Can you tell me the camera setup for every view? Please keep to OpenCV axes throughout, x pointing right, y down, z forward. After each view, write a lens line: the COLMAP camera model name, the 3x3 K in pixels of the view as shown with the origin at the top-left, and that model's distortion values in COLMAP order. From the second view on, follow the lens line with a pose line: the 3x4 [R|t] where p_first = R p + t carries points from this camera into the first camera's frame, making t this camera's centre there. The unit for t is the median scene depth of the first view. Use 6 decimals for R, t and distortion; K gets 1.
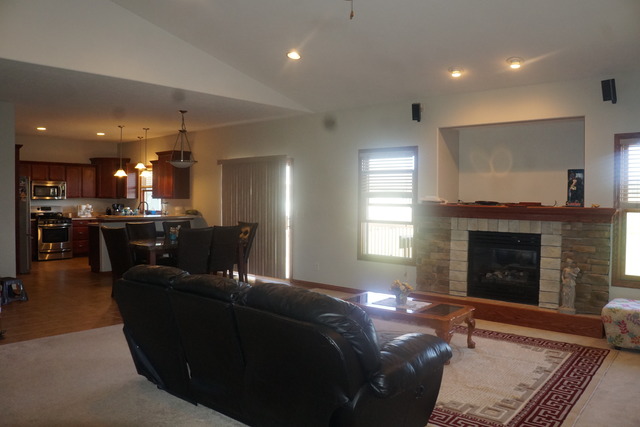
lens RADIAL K [[510.7, 0, 320.0], [0, 510.7, 213.5], [0, 0, 1]] dist [-0.120639, 0.005679]
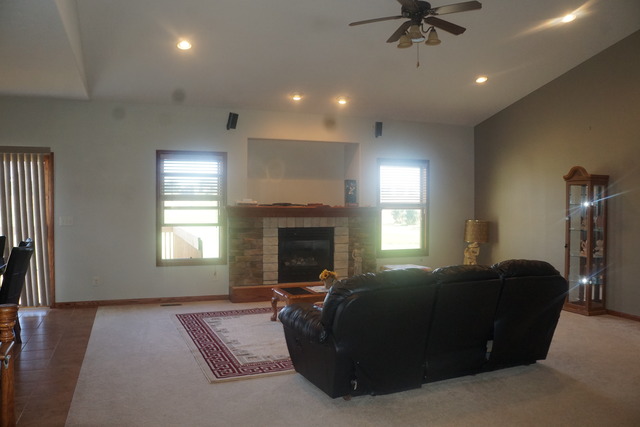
lens RADIAL K [[510.7, 0, 320.0], [0, 510.7, 213.5], [0, 0, 1]] dist [-0.120639, 0.005679]
pose [[0.470743, -0.028684, 0.881804, -0.696167], [0.027493, 0.999463, 0.017835, -0.018160], [-0.881842, 0.015848, 0.471279, 0.339263]]
